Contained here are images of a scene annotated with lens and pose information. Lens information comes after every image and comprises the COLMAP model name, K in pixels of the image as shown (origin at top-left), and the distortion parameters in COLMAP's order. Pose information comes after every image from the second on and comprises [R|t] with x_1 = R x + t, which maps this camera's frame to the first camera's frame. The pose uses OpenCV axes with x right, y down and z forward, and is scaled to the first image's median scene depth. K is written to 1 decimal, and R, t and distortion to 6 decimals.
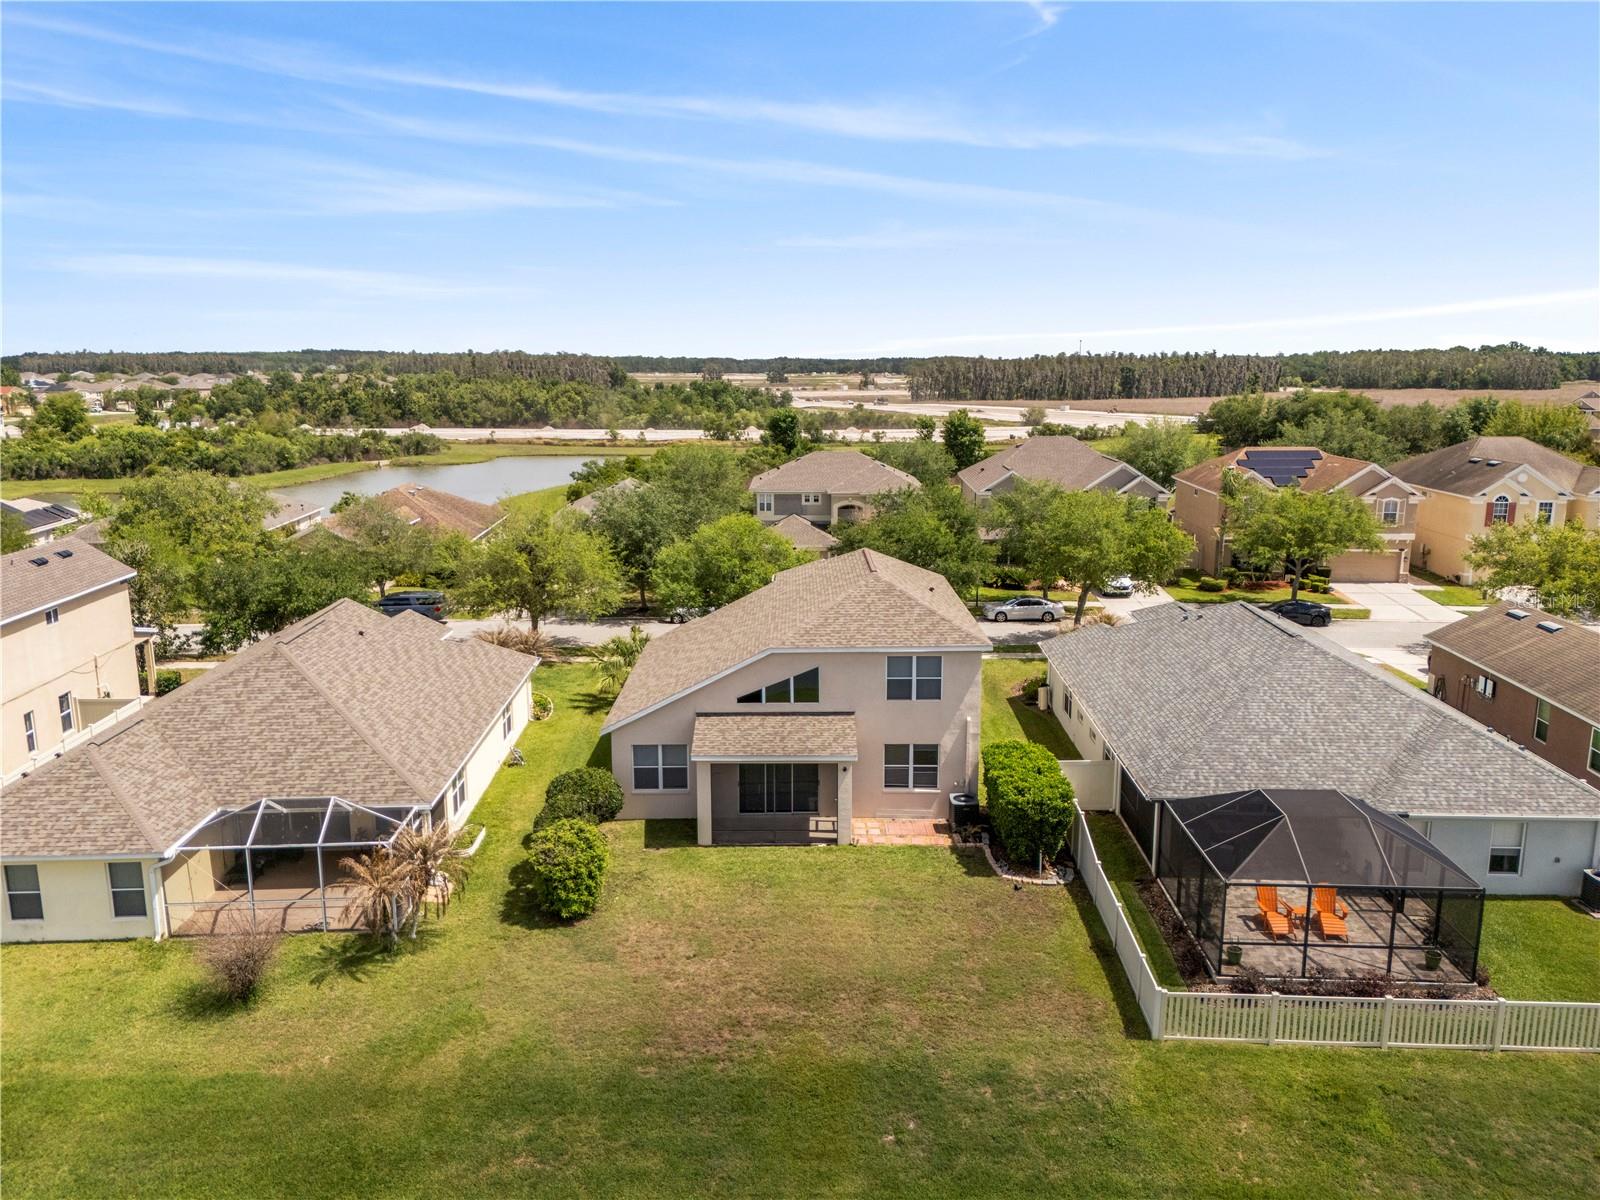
lens RADIAL K [[1175.8, 0, 801.4], [0, 1175.8, 605.4], [0, 0, 1]] dist [0.084860, -0.074867]
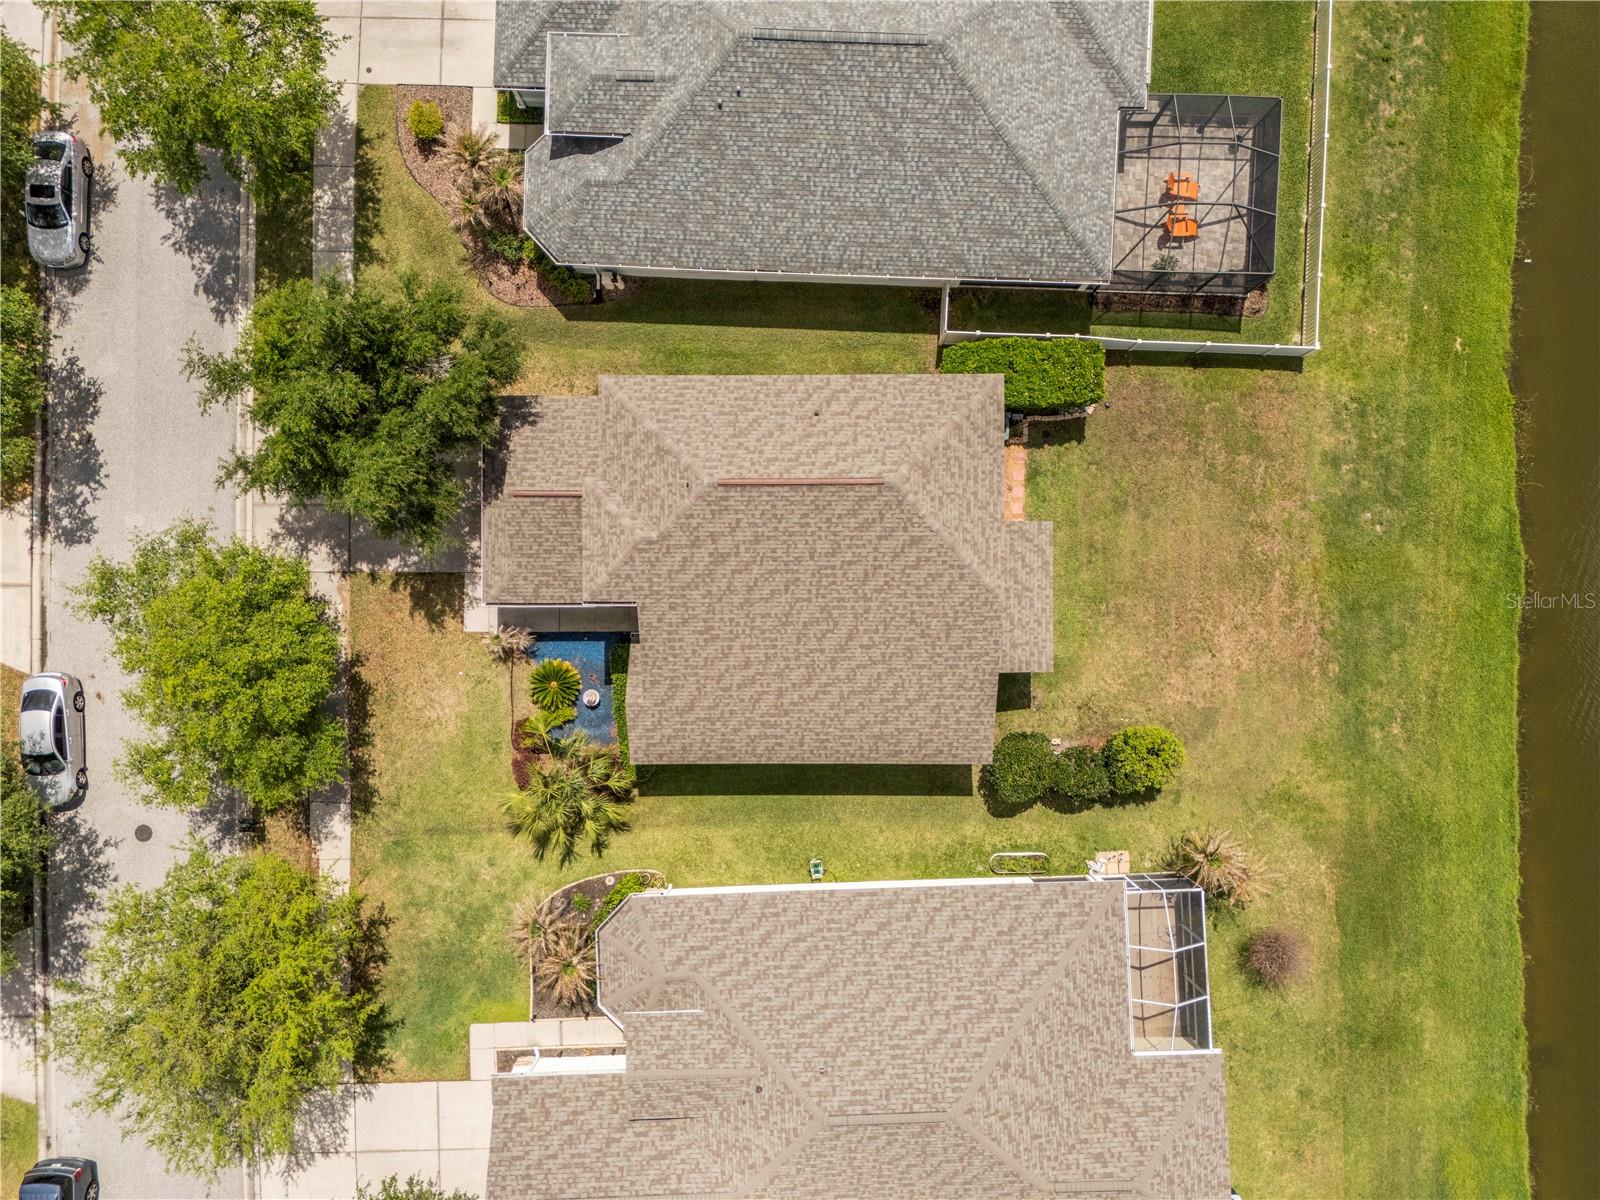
lens RADIAL K [[1175.8, 0, 796.7], [0, 1175.8, 600.4], [0, 0, 1]] dist [0.084860, -0.074867]
pose [[0.003521, -0.999911, 0.012895, -0.038518], [0.214405, 0.013350, 0.976654, -0.941121], [-0.976739, -0.000674, 0.214432, 0.927752]]
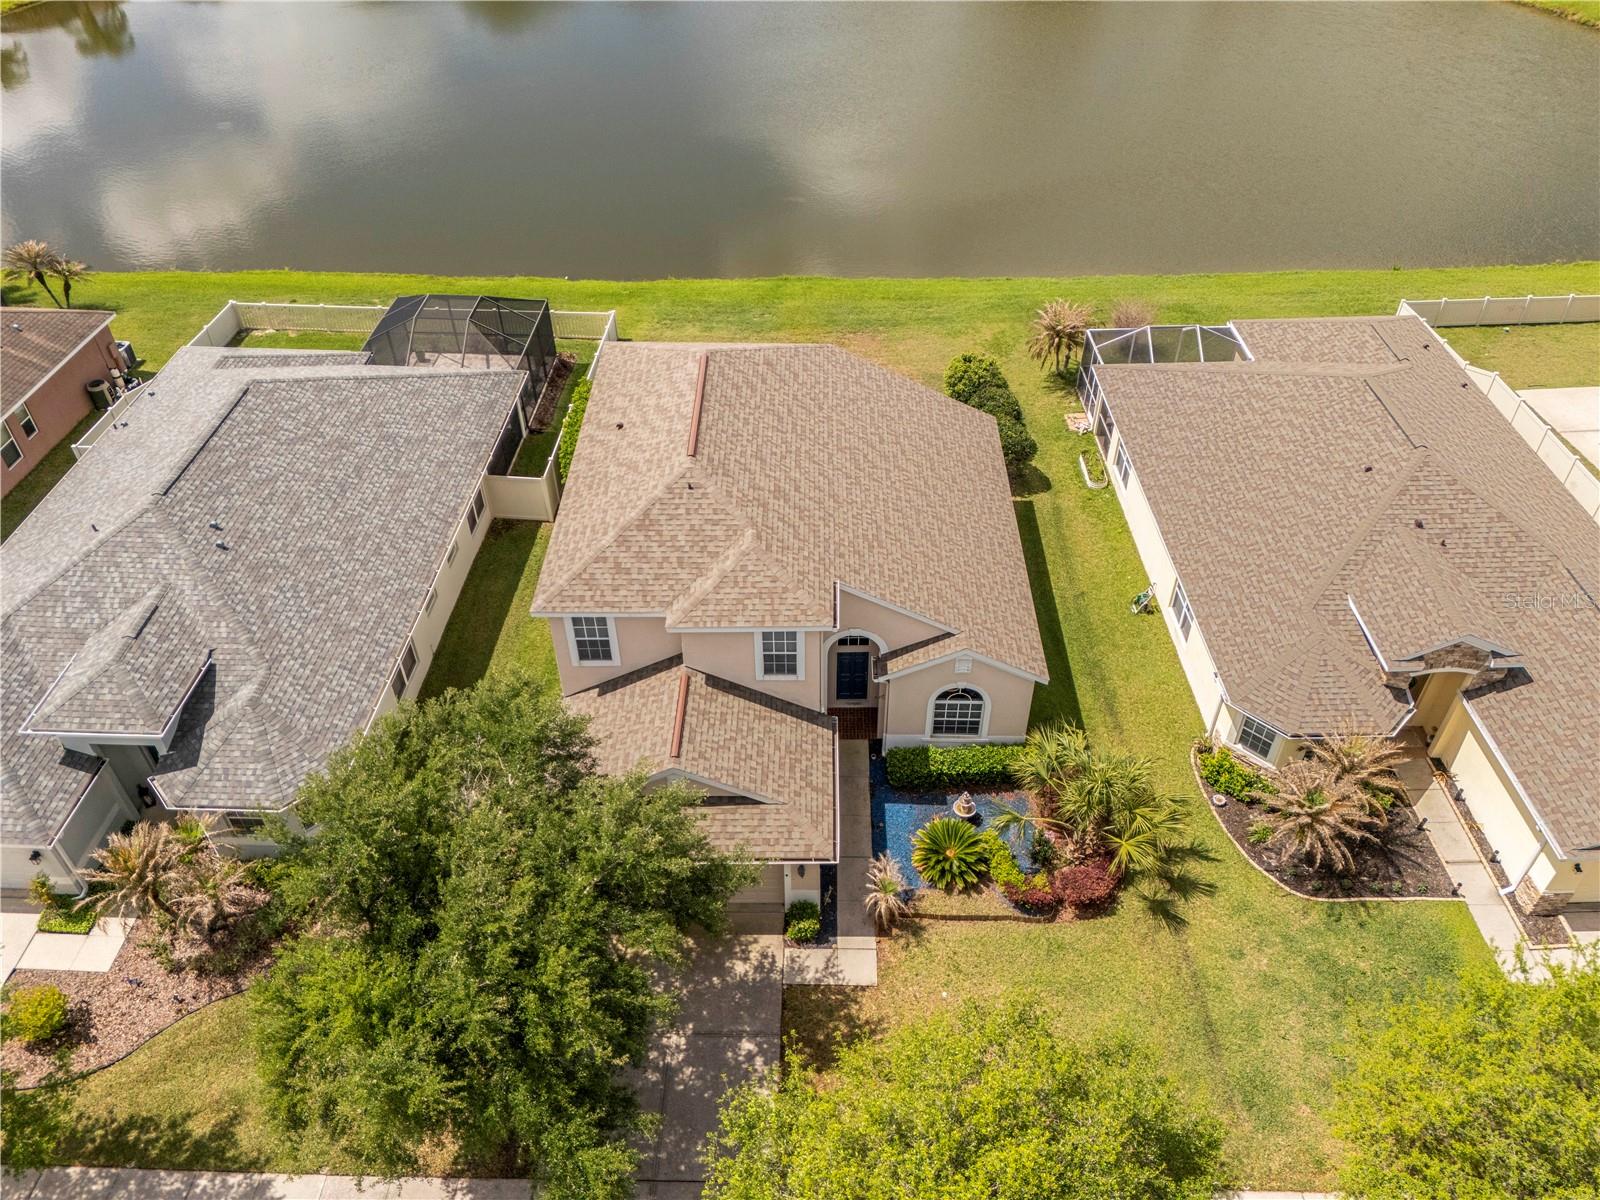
lens RADIAL K [[1175.8, 0, 800.5], [0, 1175.8, 603.4], [0, 0, 1]] dist [0.084860, -0.074867]
pose [[-0.999799, -0.006699, 0.018893, -0.020763], [0.011019, 0.603669, 0.797159, -0.608817], [-0.016745, 0.797207, -0.603474, 1.720464]]
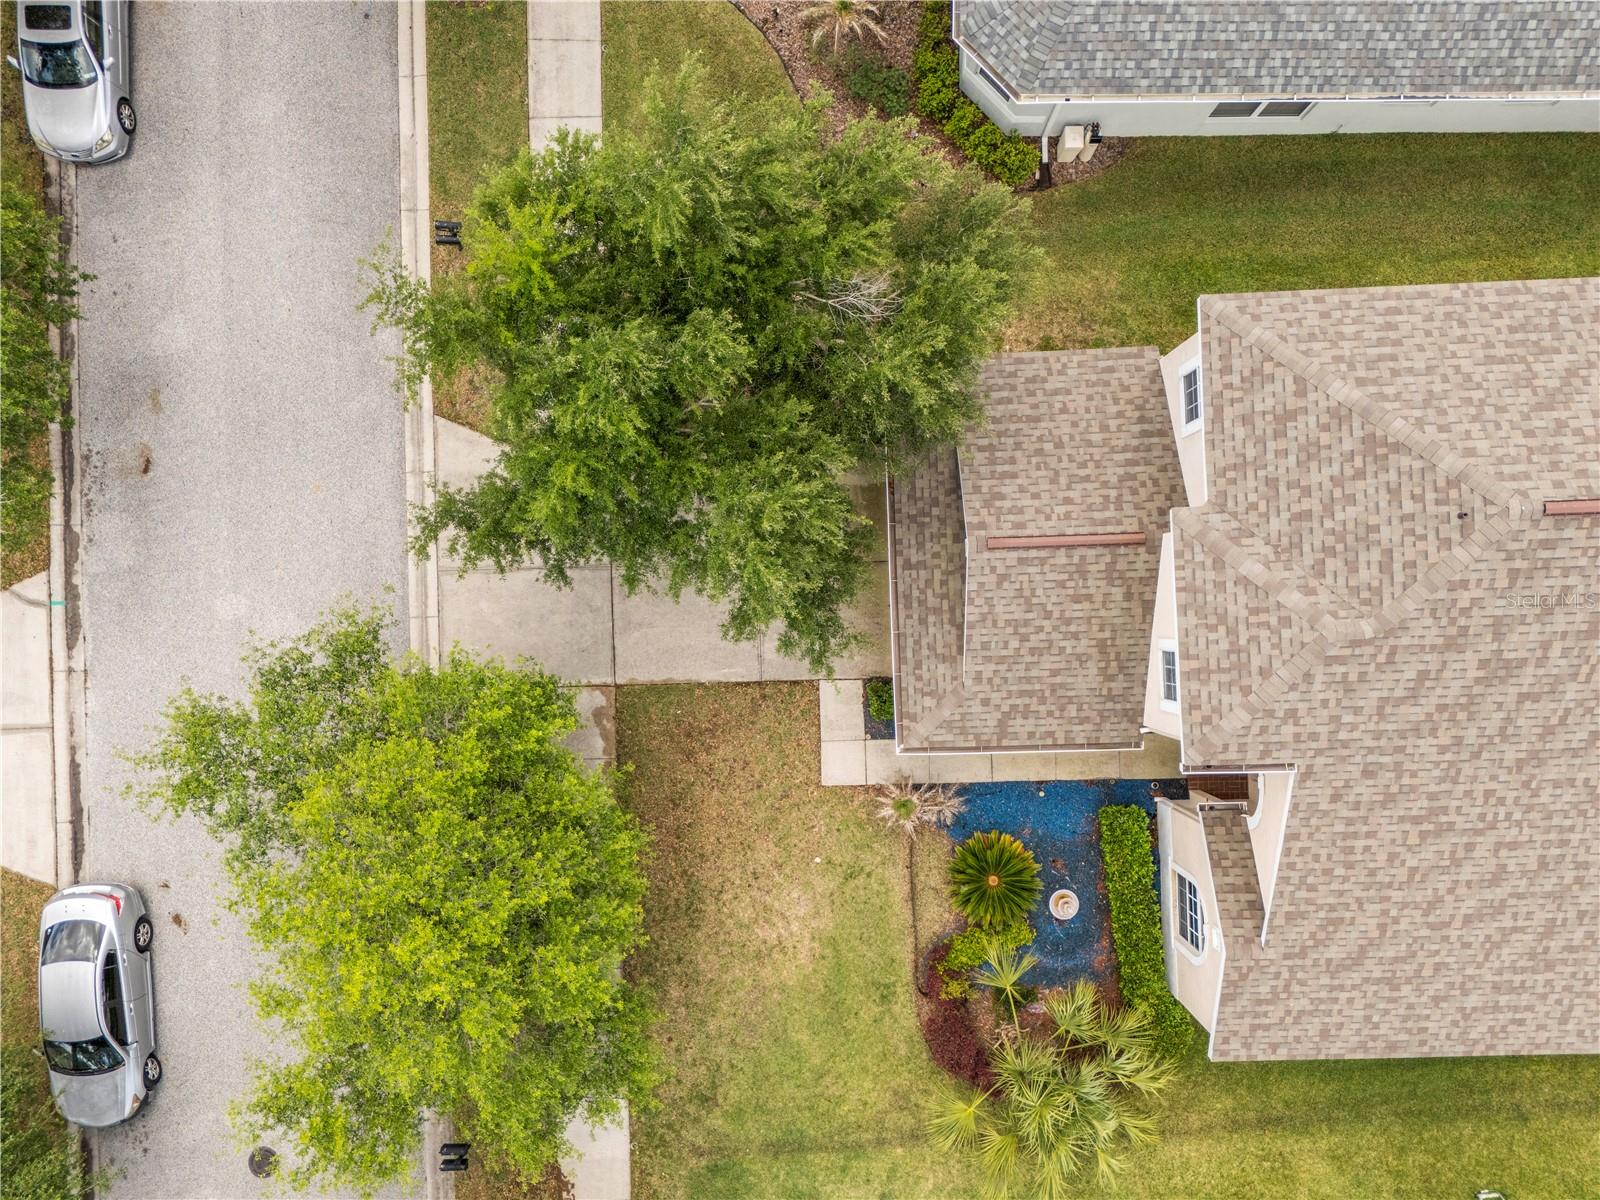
lens RADIAL K [[1175.8, 0, 808.0], [0, 1175.8, 608.2], [0, 0, 1]] dist [0.084860, -0.074867]
pose [[-0.028469, -0.999535, 0.010881, 0.033442], [0.213942, 0.004541, 0.976836, -0.524888], [-0.976431, 0.030137, 0.213713, 1.347757]]
